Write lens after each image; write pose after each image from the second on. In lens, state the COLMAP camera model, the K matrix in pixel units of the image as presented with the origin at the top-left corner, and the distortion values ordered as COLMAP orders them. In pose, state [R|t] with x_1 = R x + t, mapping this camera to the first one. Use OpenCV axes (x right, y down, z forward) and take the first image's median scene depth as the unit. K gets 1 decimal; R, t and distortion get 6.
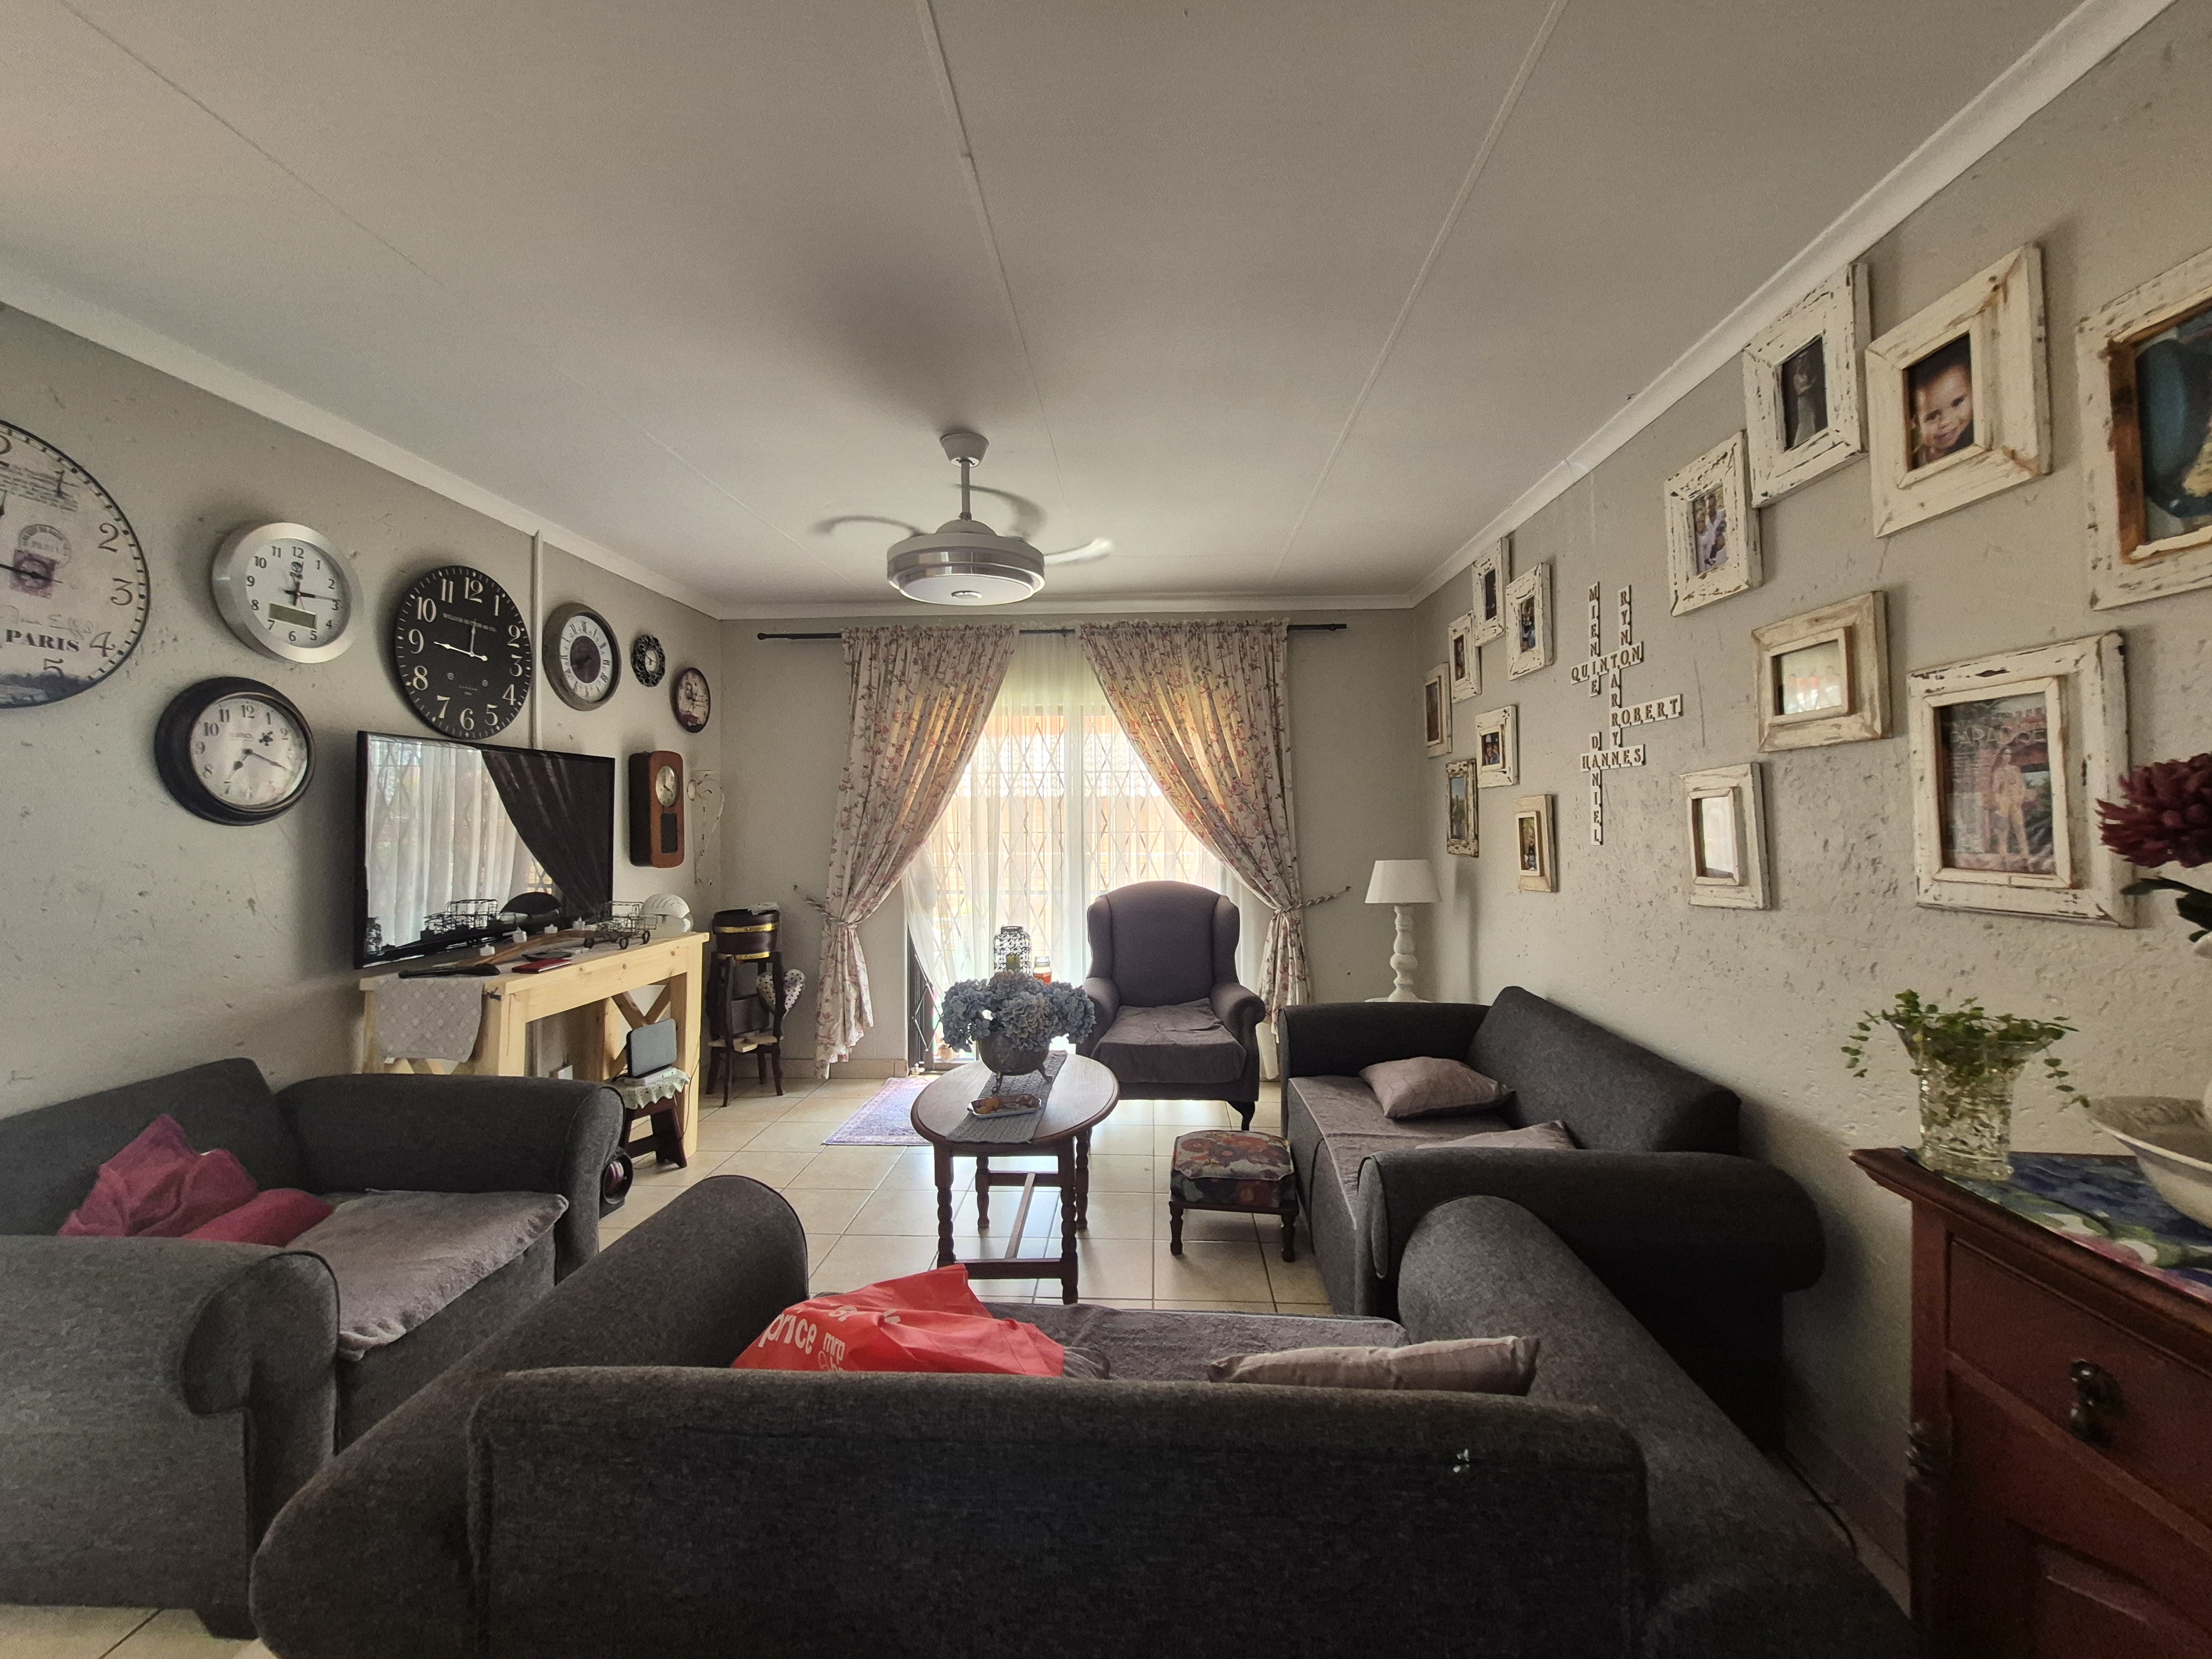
lens RADIAL K [[861.1, 0, 1118.9], [0, 861.1, 809.7], [0, 0, 1]] dist [0.005507, -0.002508]
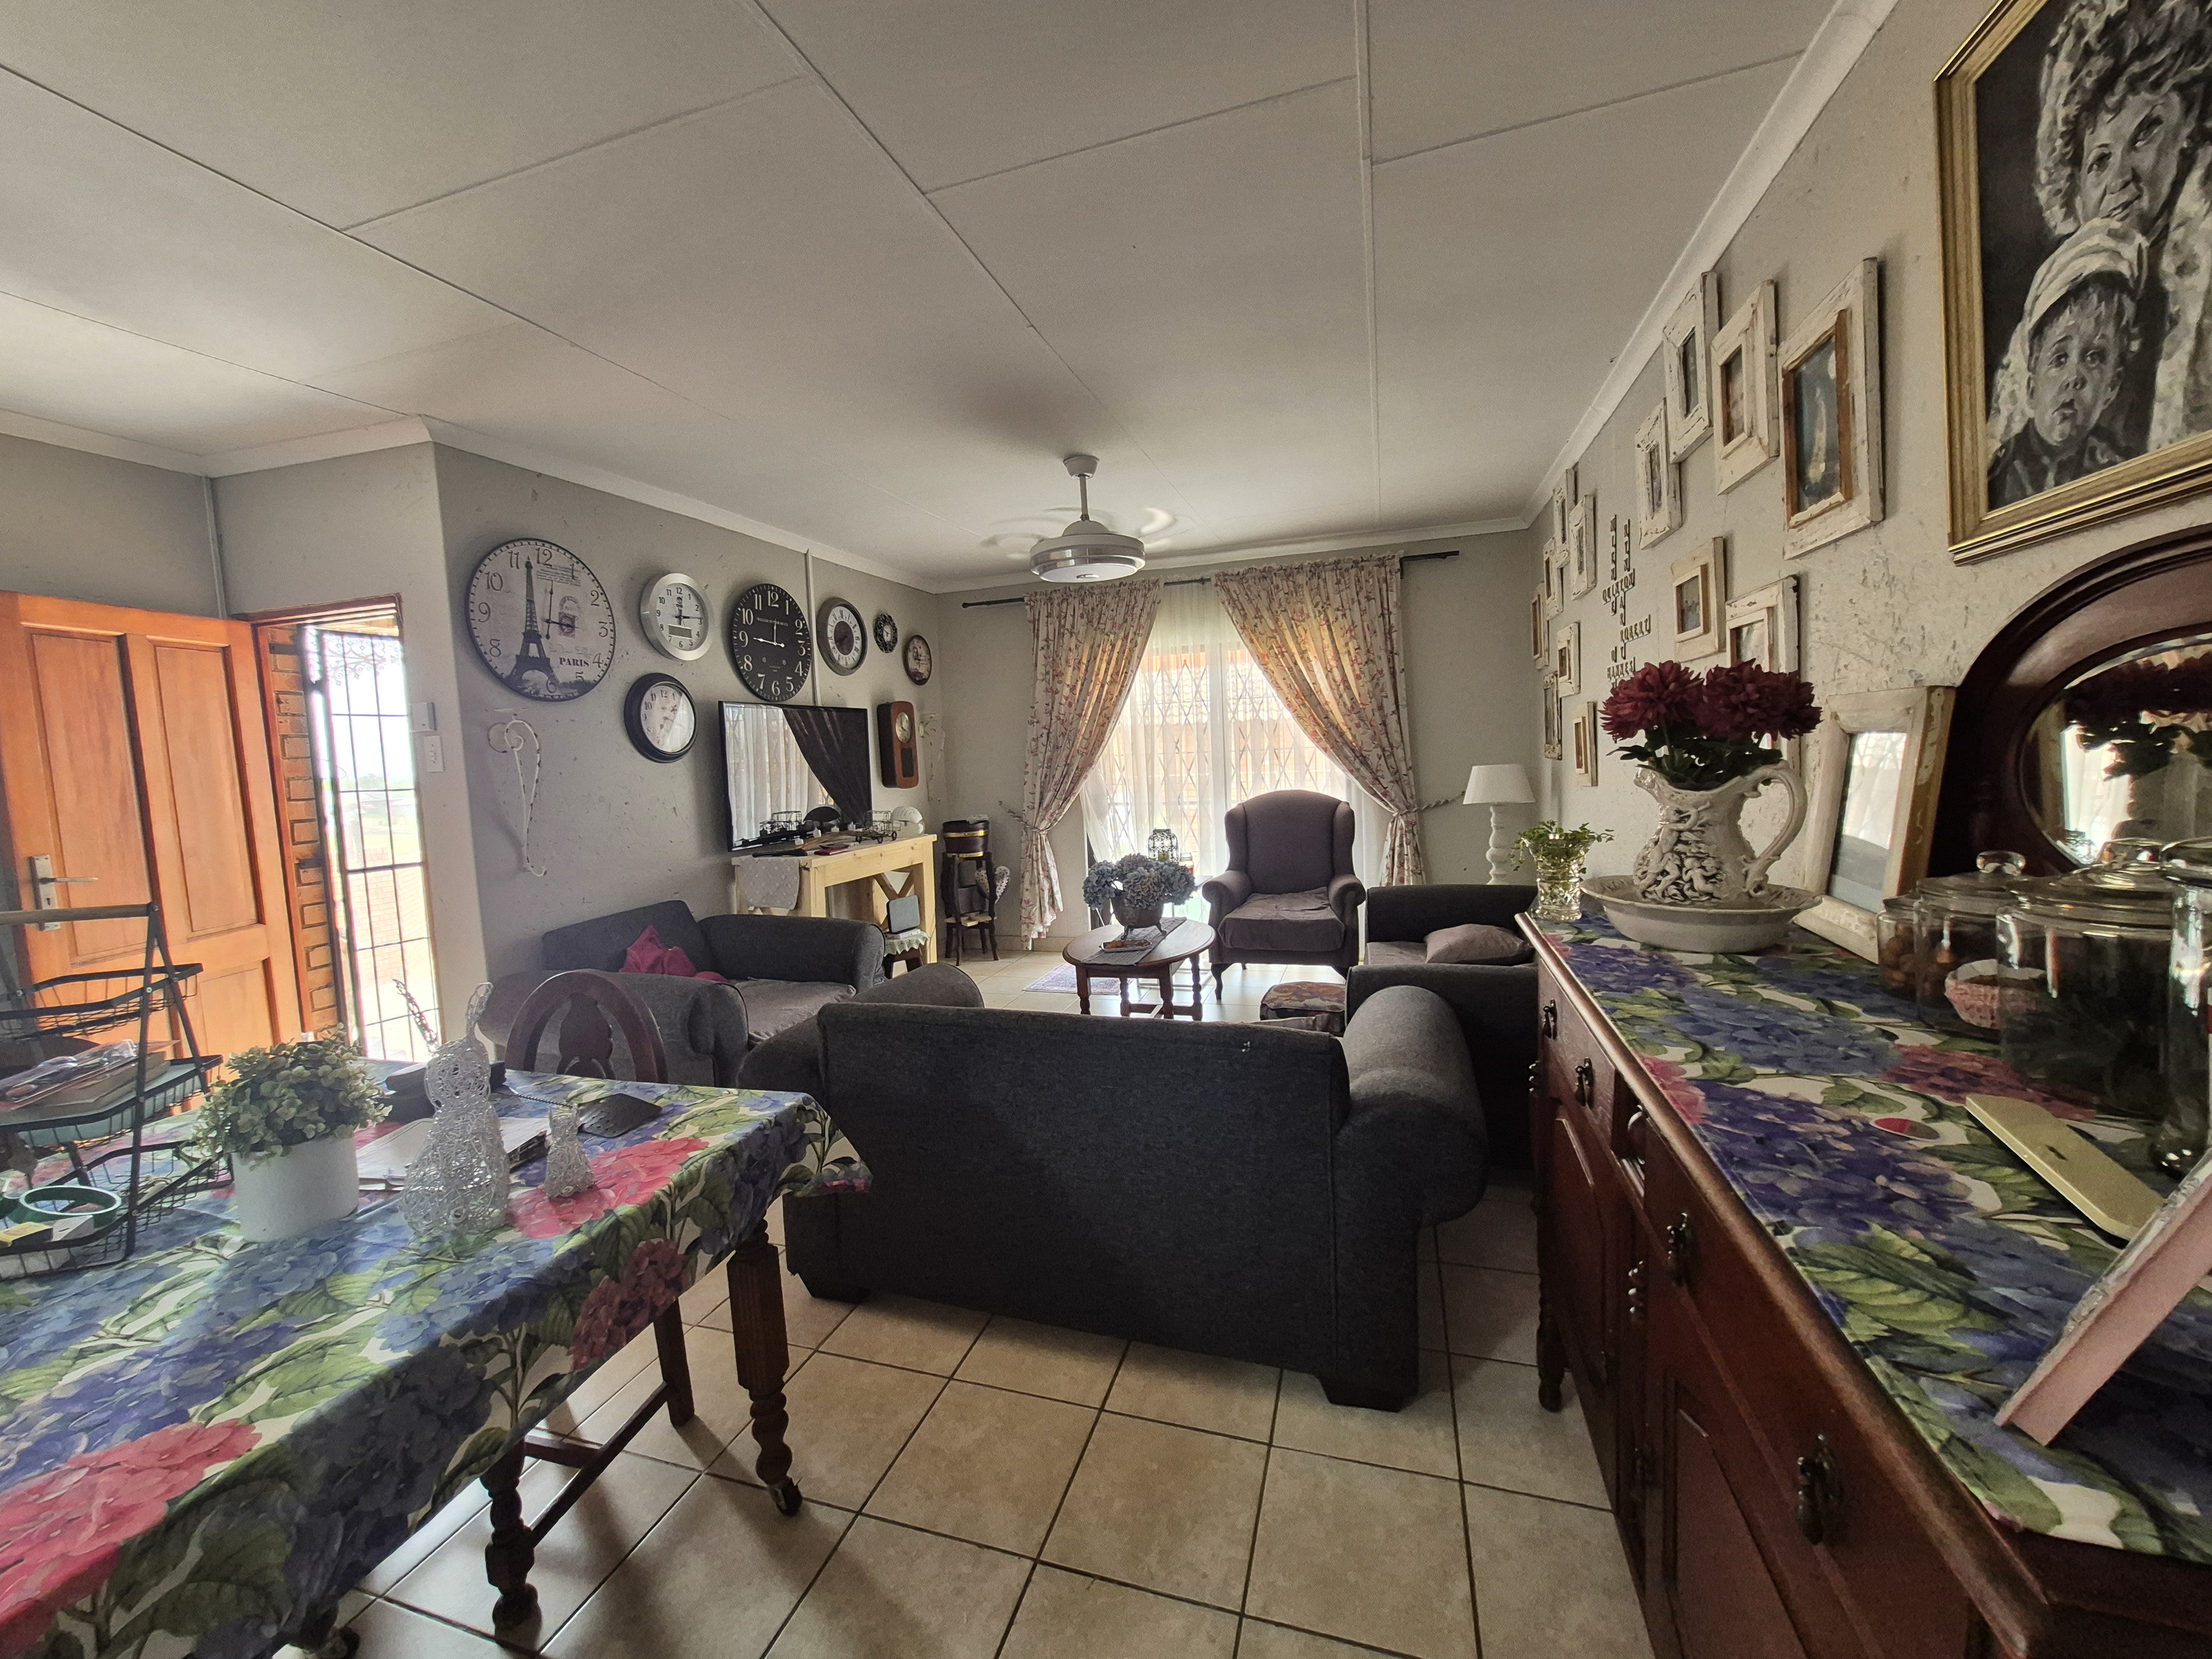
lens RADIAL K [[861.1, 0, 1111.8], [0, 861.1, 806.7], [0, 0, 1]] dist [0.005507, -0.002508]
pose [[0.964575, -0.018888, -0.263133, 0.182715], [0.040640, 0.996166, 0.077472, 0.006513], [0.260660, -0.085421, 0.961644, -0.282746]]
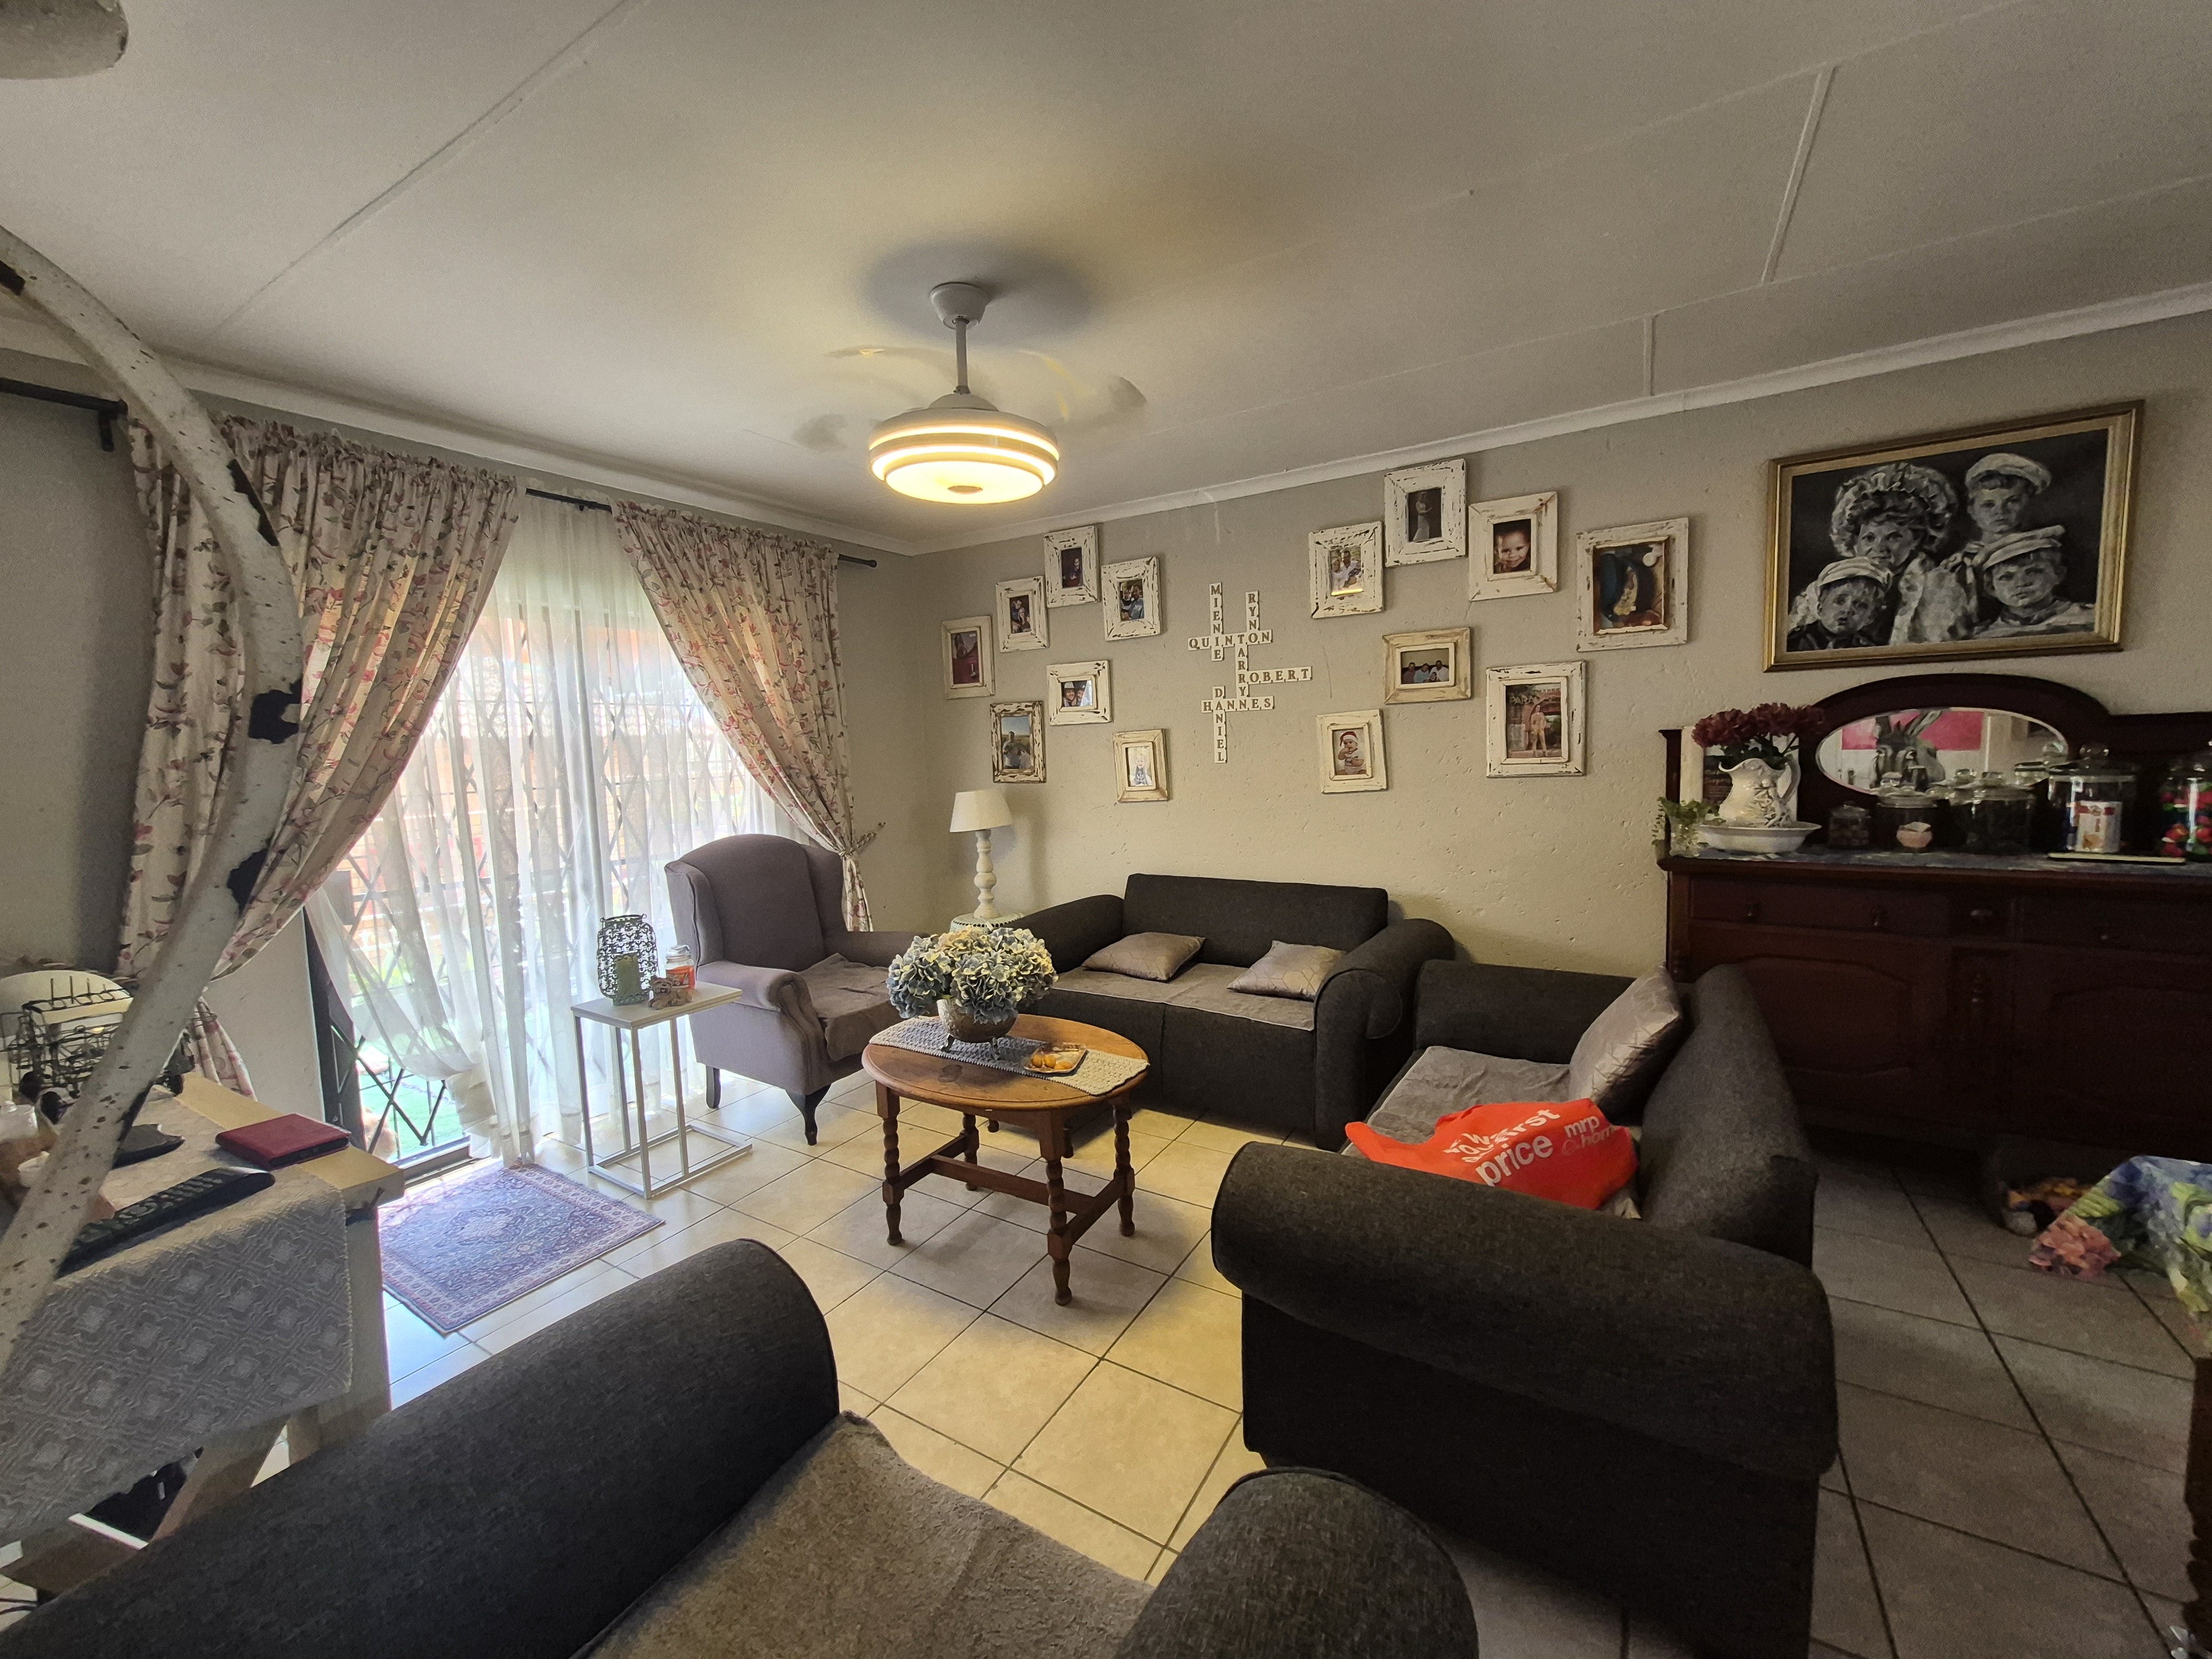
lens RADIAL K [[861.1, 0, 1110.7], [0, 861.1, 810.7], [0, 0, 1]] dist [0.005507, -0.002508]
pose [[0.482570, -0.083220, 0.871895, -0.751923], [0.025303, 0.996385, 0.081098, -0.001839], [-0.875492, -0.017074, 0.482931, 0.407980]]
